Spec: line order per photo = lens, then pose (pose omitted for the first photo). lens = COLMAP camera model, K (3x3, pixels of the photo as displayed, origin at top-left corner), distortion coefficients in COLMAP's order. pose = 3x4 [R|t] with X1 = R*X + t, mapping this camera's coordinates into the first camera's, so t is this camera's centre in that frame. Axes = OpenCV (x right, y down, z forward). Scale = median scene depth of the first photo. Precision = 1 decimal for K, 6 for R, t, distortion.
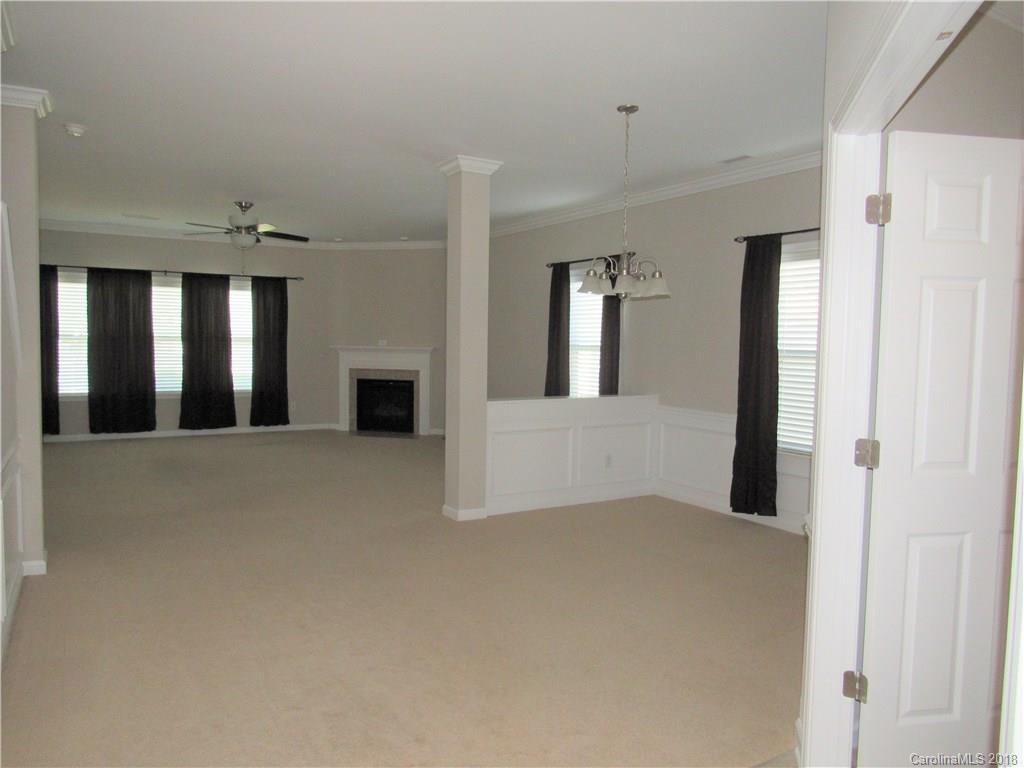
lens RADIAL K [[728.7, 0, 506.5], [0, 728.7, 380.7], [0, 0, 1]] dist [-0.029265, 0.009681]
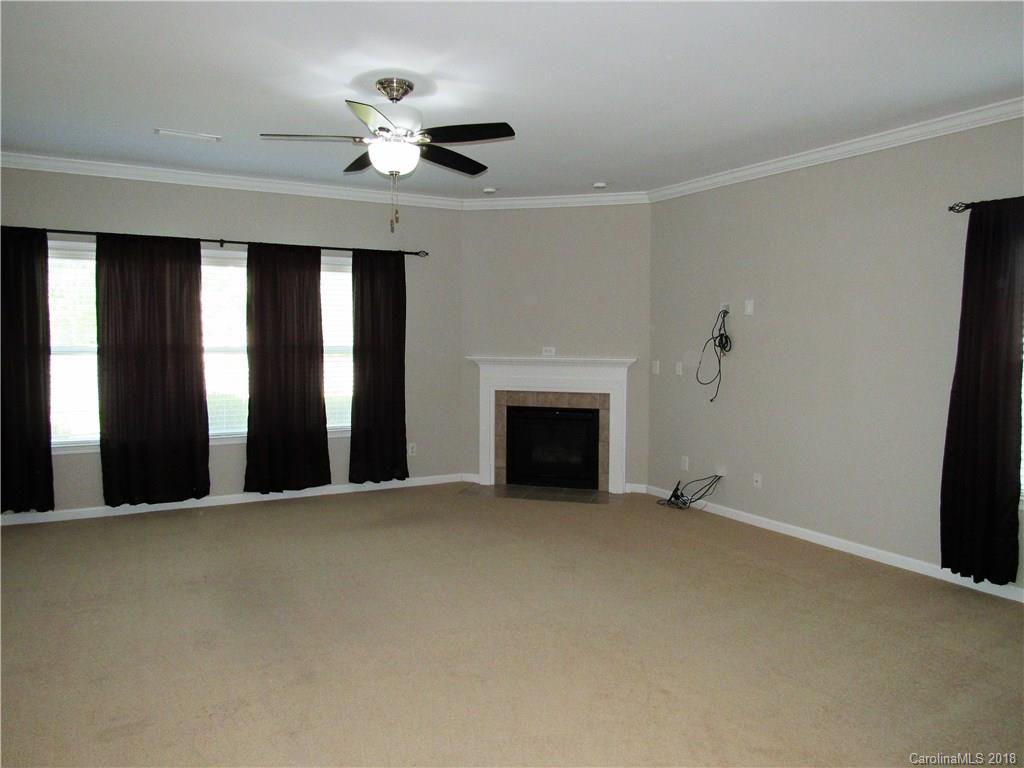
lens RADIAL K [[728.7, 0, 508.3], [0, 728.7, 383.0], [0, 0, 1]] dist [-0.029265, 0.009681]
pose [[0.999637, -0.007877, -0.025777, -0.216947], [0.007965, 0.999963, 0.003303, -0.030106], [0.025750, -0.003507, 0.999662, 0.396073]]
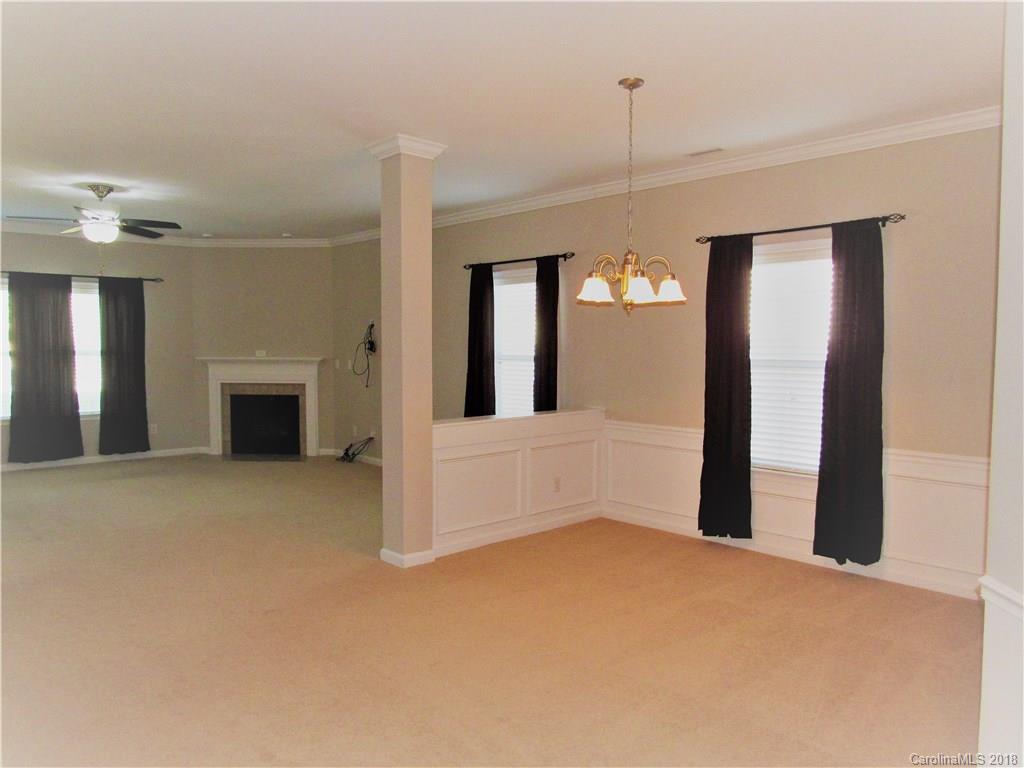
lens RADIAL K [[728.7, 0, 508.7], [0, 728.7, 381.6], [0, 0, 1]] dist [-0.029265, 0.009681]
pose [[0.977381, -0.022105, 0.210326, -0.071344], [0.022933, 0.999736, -0.001501, -0.011258], [-0.210237, 0.006290, 0.977630, 0.088444]]
